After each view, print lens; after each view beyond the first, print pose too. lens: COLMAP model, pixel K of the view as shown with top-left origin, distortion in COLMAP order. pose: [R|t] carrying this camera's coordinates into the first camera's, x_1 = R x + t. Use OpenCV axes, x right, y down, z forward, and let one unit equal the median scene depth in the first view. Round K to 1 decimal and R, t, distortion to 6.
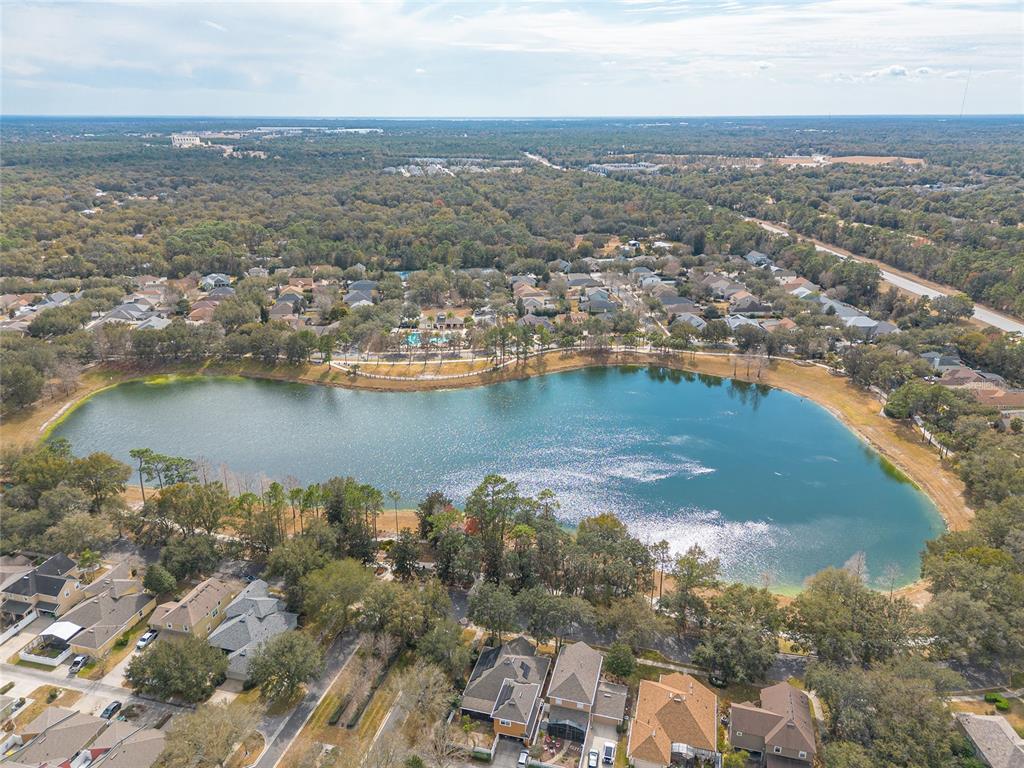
lens RADIAL K [[724.7, 0, 506.5], [0, 724.7, 385.8], [0, 0, 1]] dist [0.078906, -0.073643]
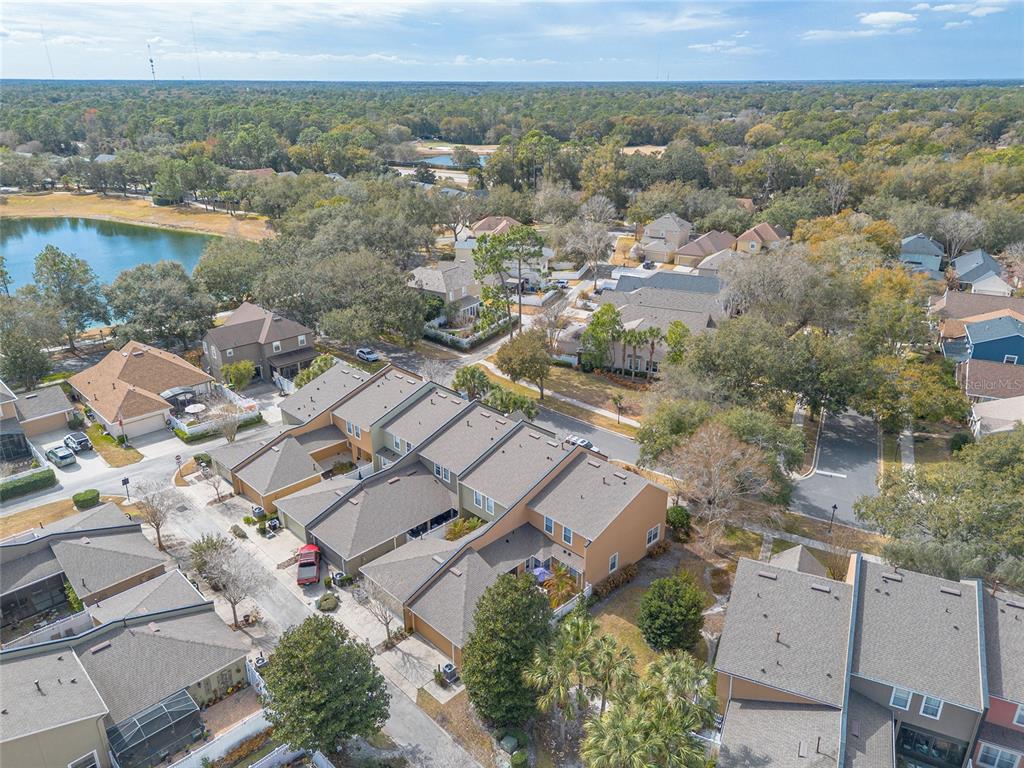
lens RADIAL K [[724.7, 0, 506.5], [0, 724.7, 385.8], [0, 0, 1]] dist [0.078906, -0.073643]
pose [[0.506111, -0.331540, 0.796199, -0.068178], [0.296850, 0.933722, 0.200110, 0.163011], [-0.809772, 0.135073, 0.570985, 0.113731]]
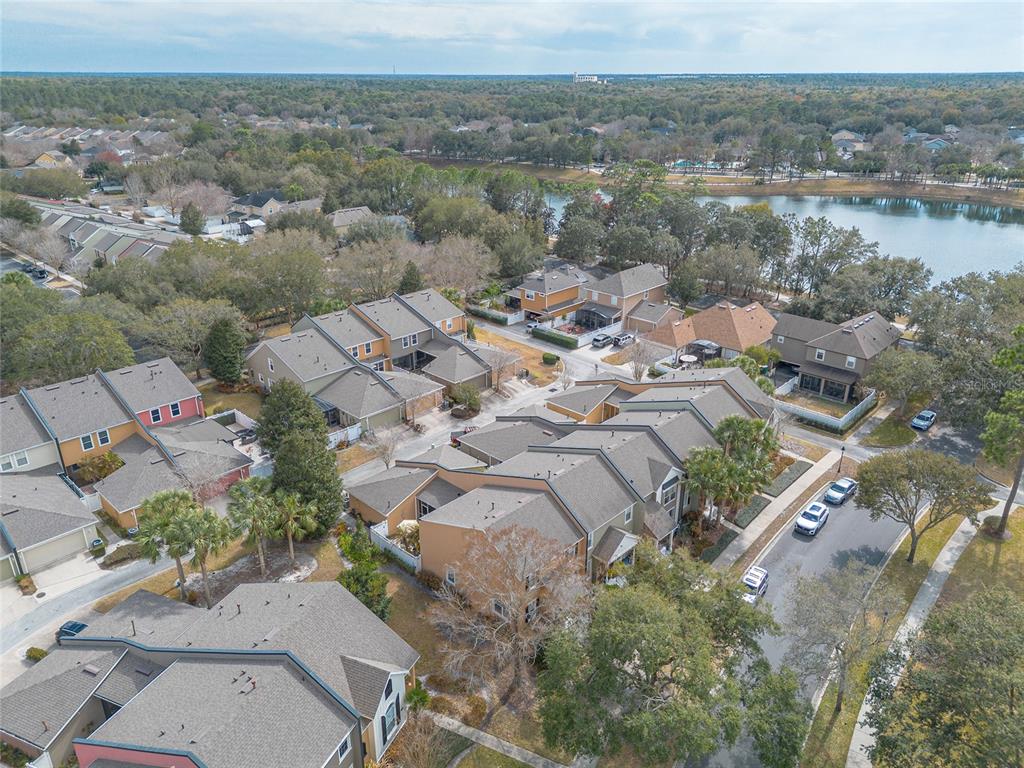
lens RADIAL K [[724.7, 0, 506.5], [0, 724.7, 385.8], [0, 0, 1]] dist [0.078906, -0.073643]
pose [[0.872036, 0.191886, -0.450258, 0.159357], [-0.169522, 0.981415, 0.089927, 0.187634], [0.459146, -0.002091, 0.888358, 0.055875]]
